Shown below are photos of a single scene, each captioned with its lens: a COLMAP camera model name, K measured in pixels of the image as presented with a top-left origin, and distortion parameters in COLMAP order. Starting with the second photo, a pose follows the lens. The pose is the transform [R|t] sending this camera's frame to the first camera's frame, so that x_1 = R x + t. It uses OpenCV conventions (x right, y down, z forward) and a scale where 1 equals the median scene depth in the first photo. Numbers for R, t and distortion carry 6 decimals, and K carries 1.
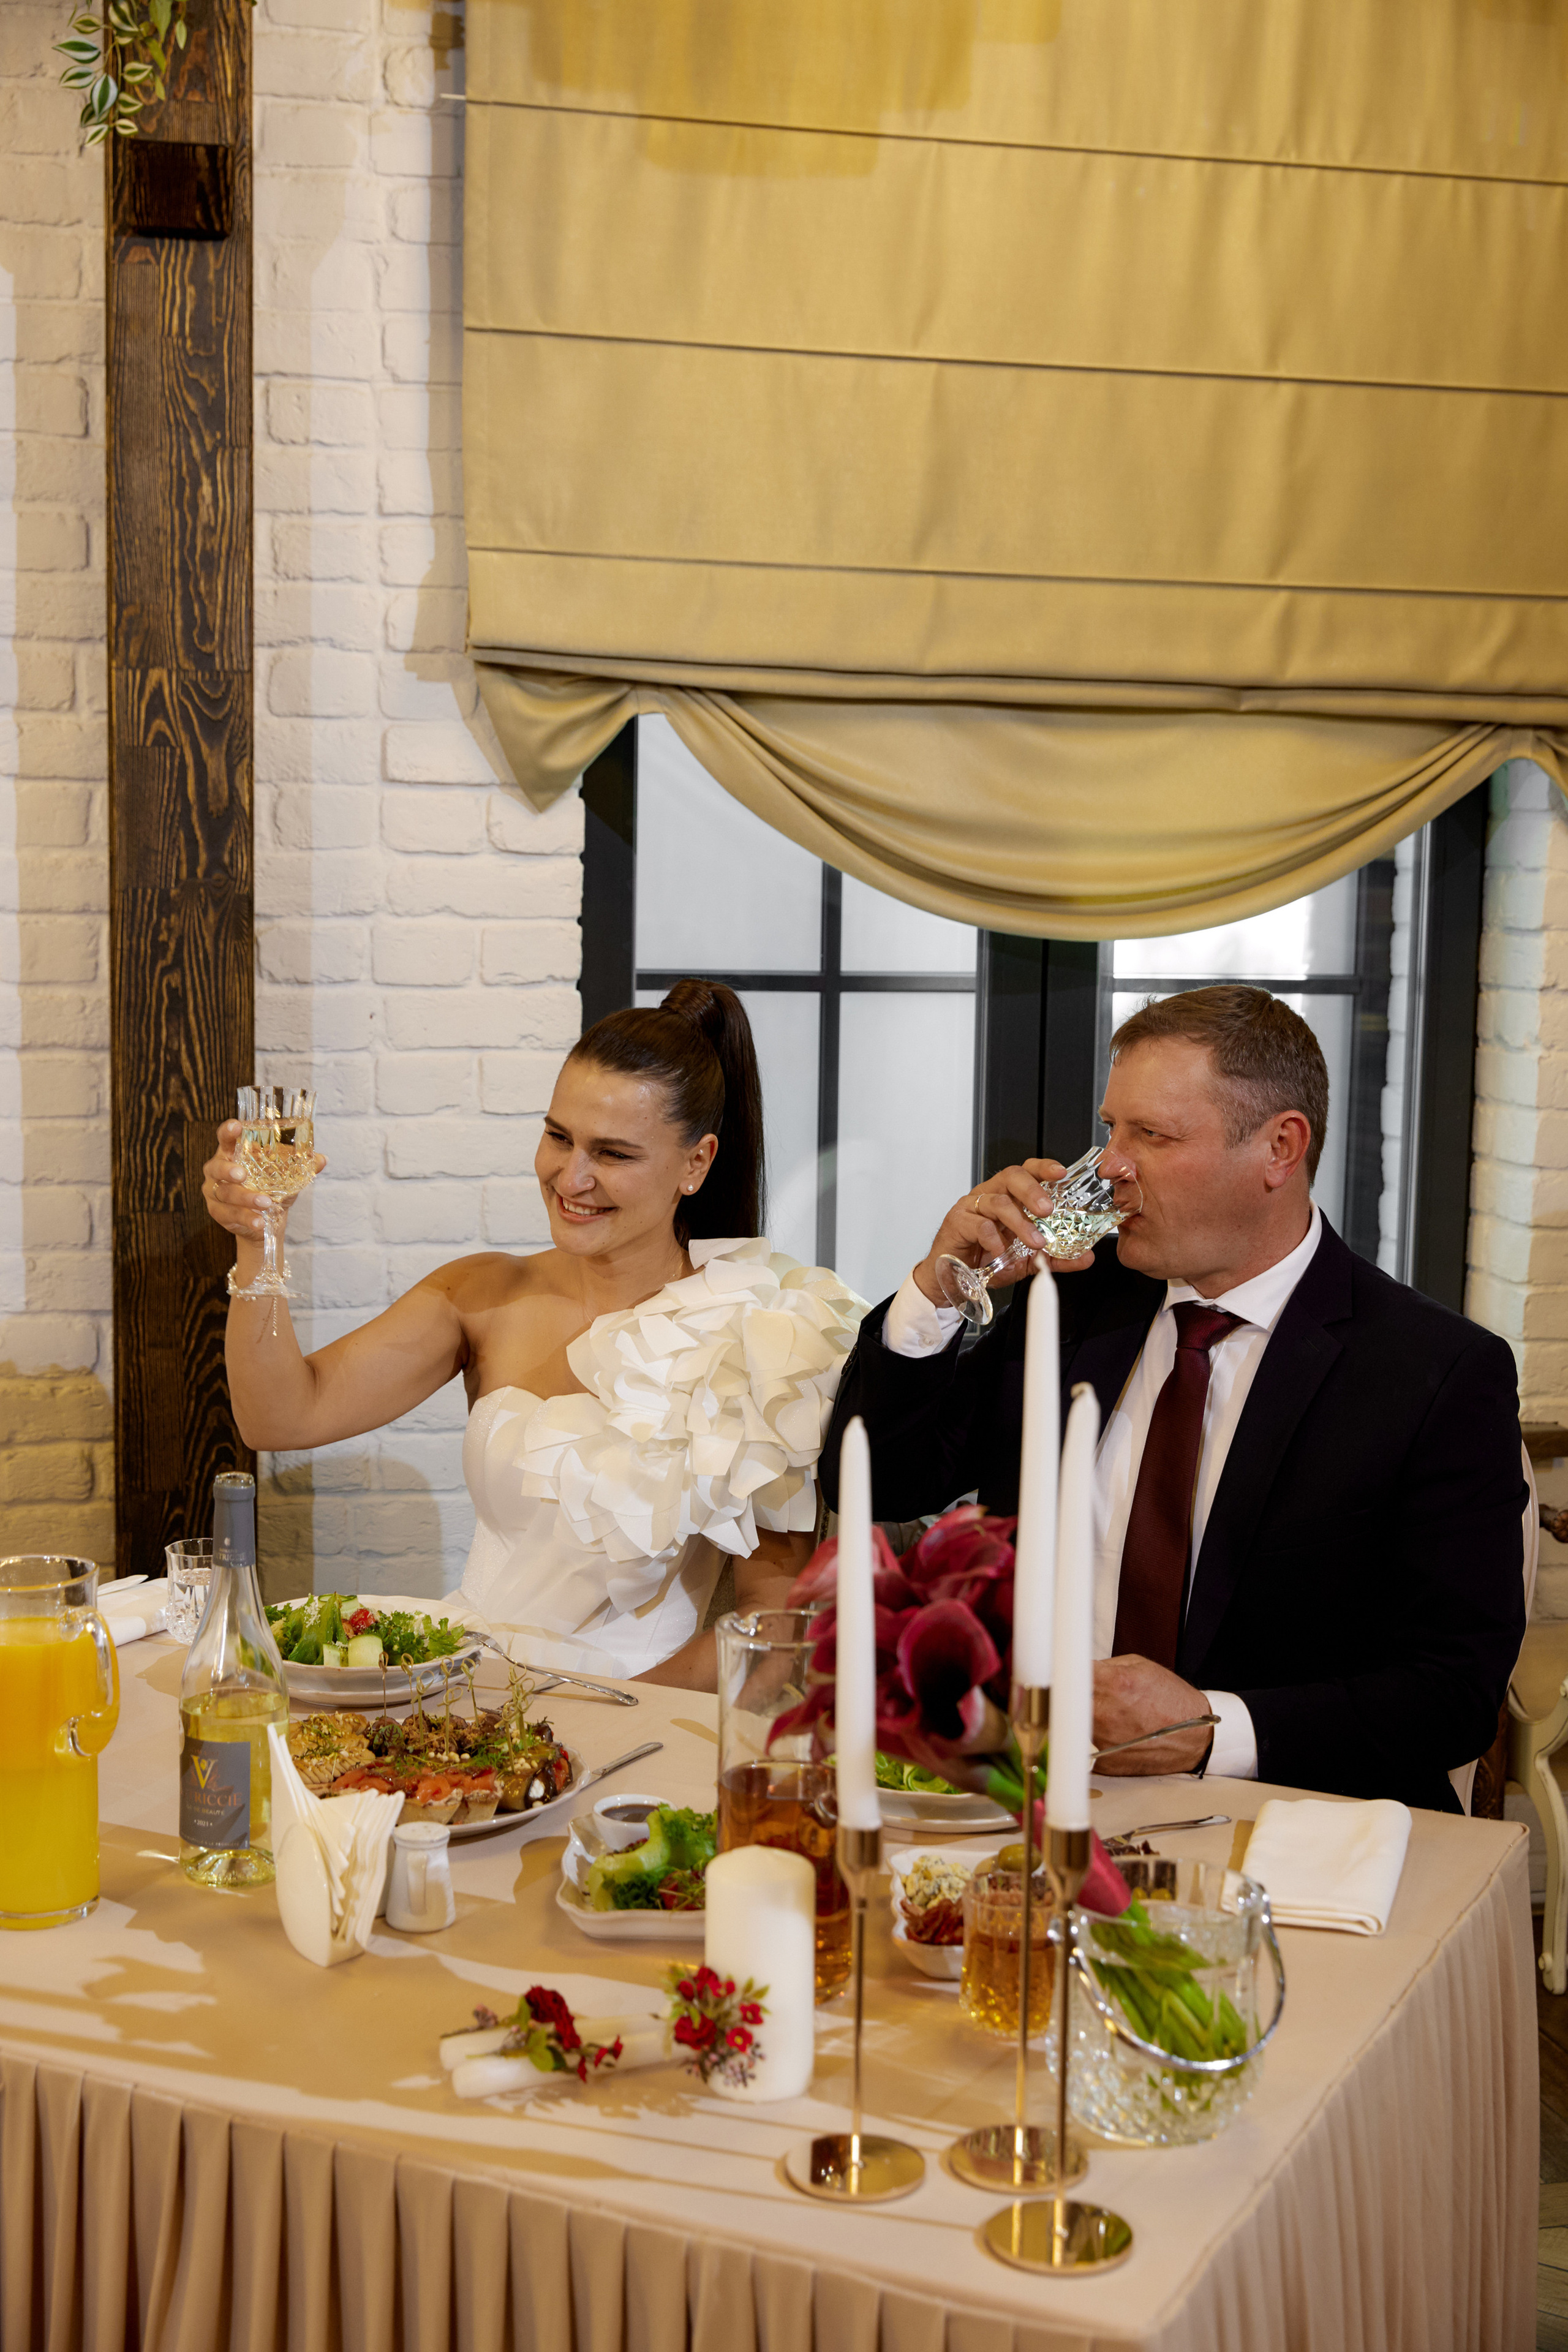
lens RADIAL K [[3221.9, 0, 784.0], [0, 3221.9, 1176.0], [0, 0, 1]] dist [-0.020818, 0.022699]
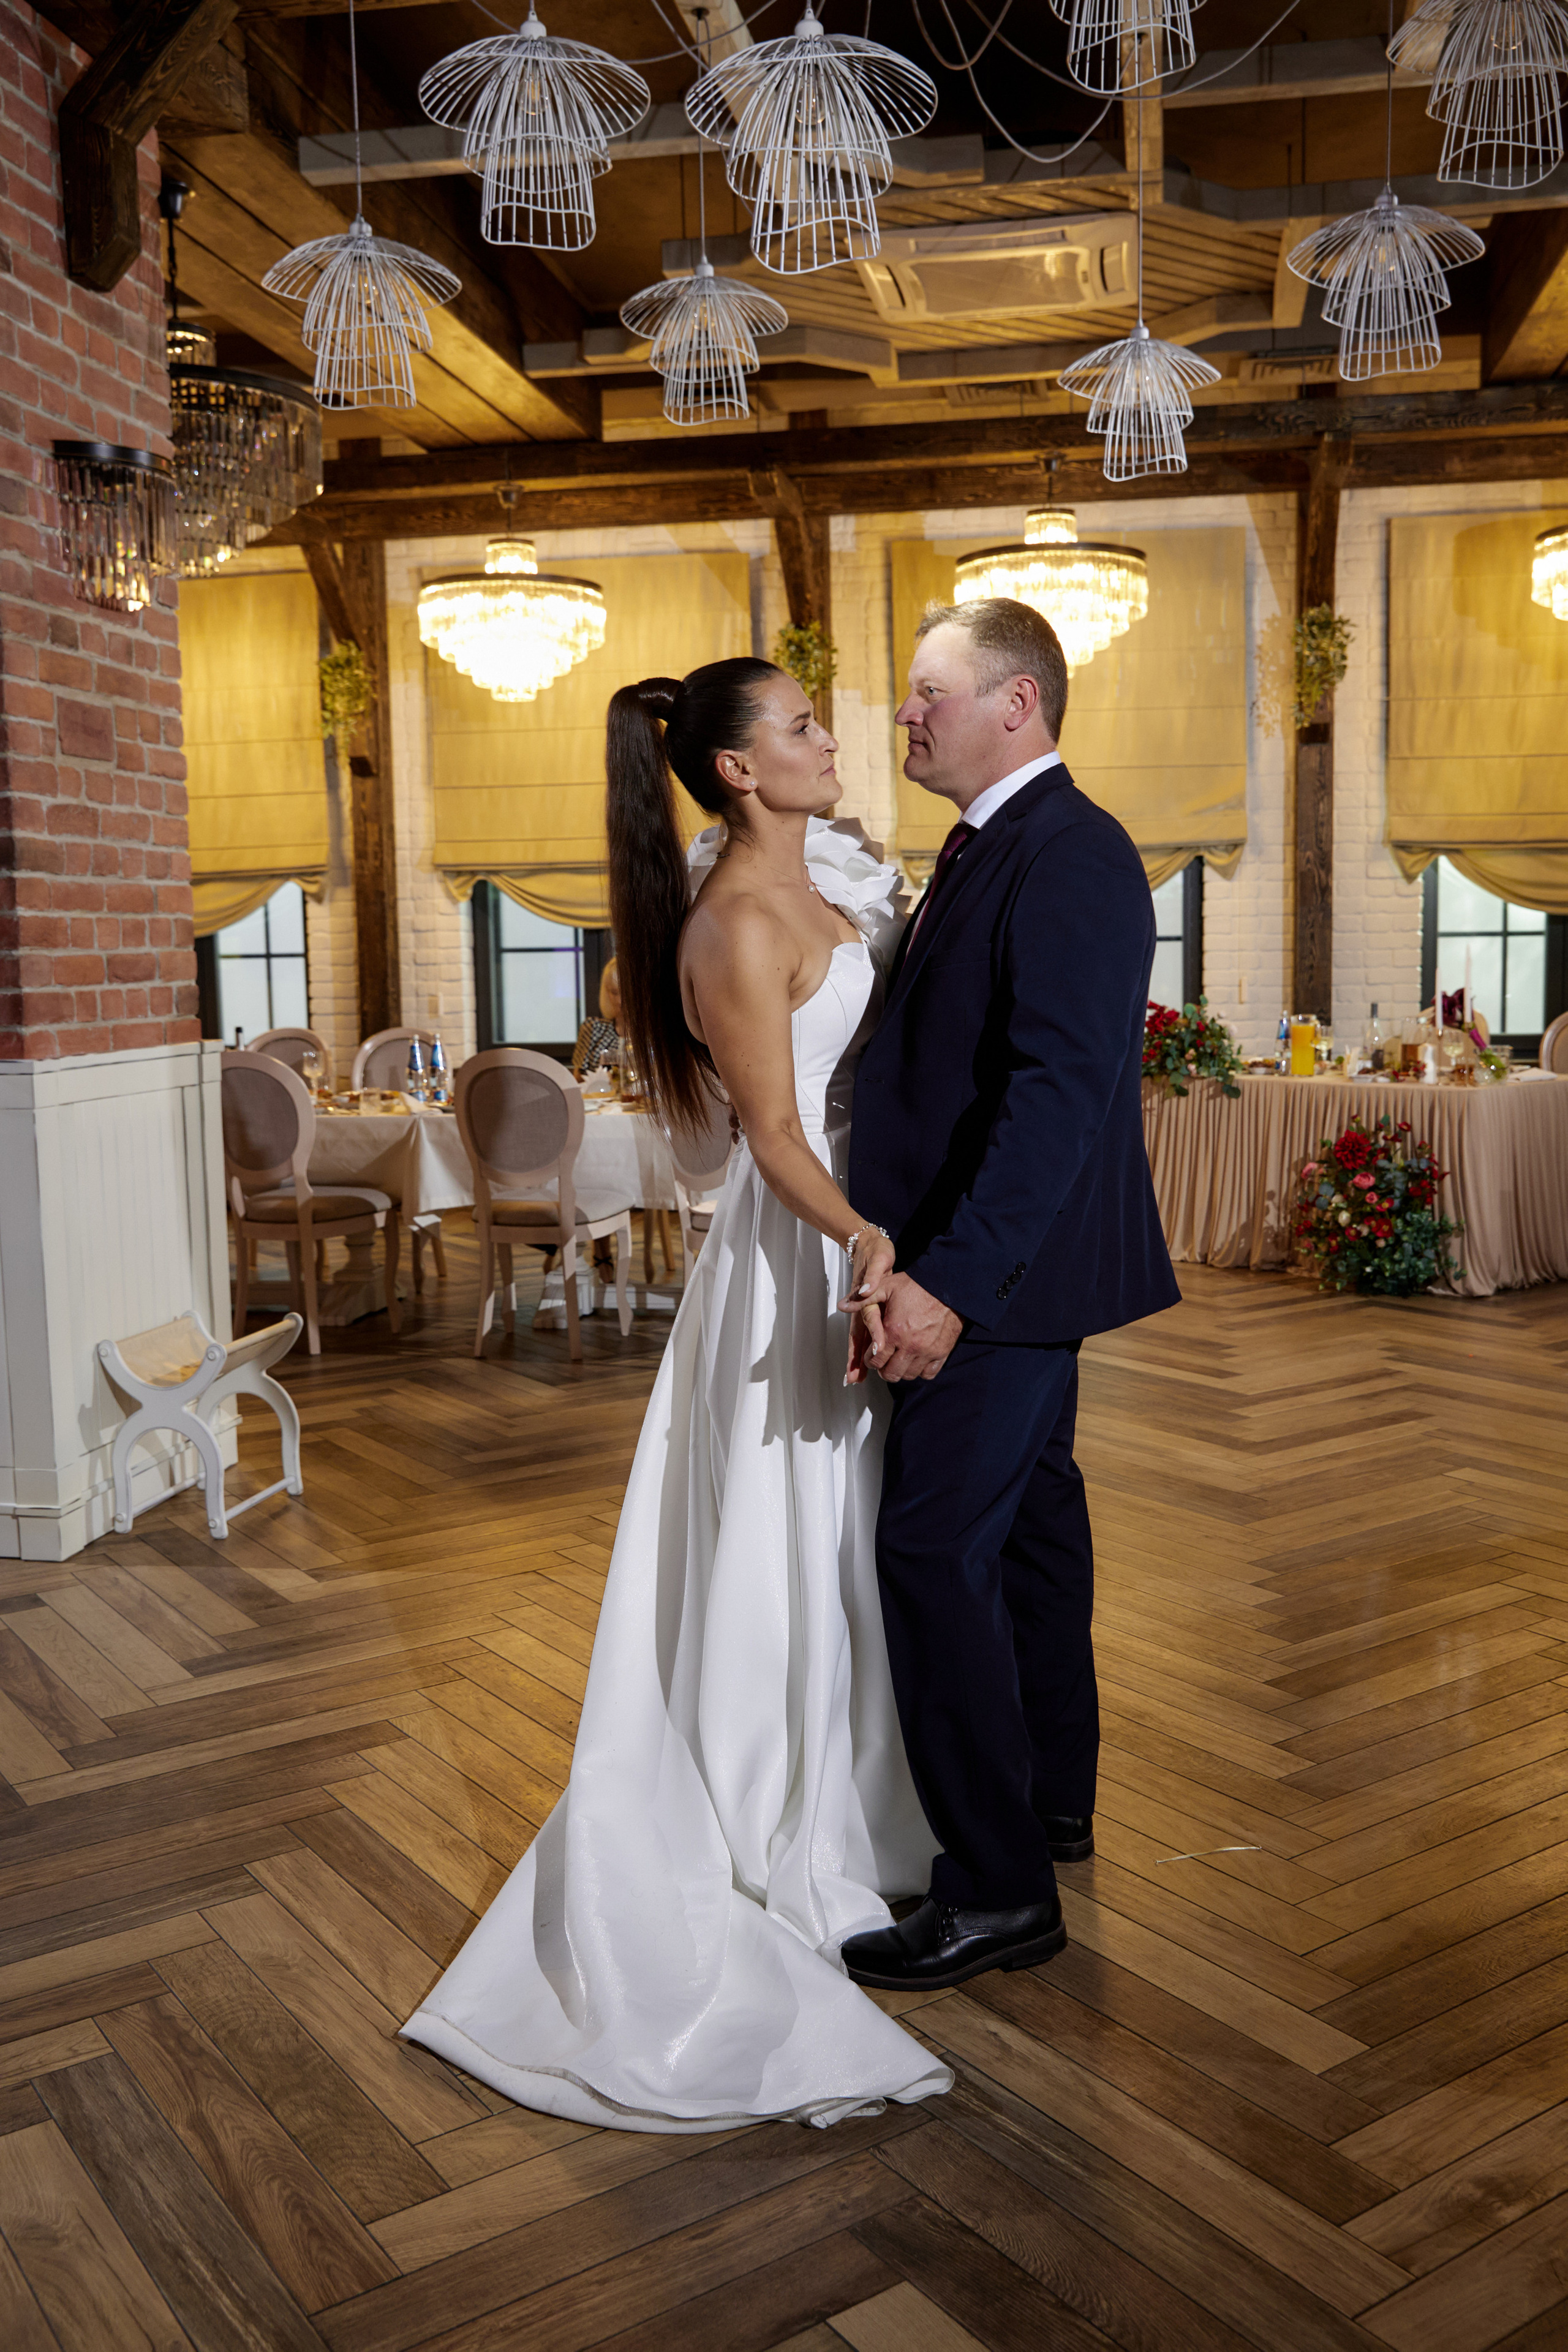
lens RADIAL K [[1983.2, 0, 784.0], [0, 1983.2, 1176.0], [0, 0, 1]] dist [-0.036640, 0.012681]
pose [[0.913490, 0.012120, -0.406681, 0.199074], [-0.008325, 0.999904, 0.011100, 0.209248], [0.406777, -0.006754, 0.913503, -1.414189]]
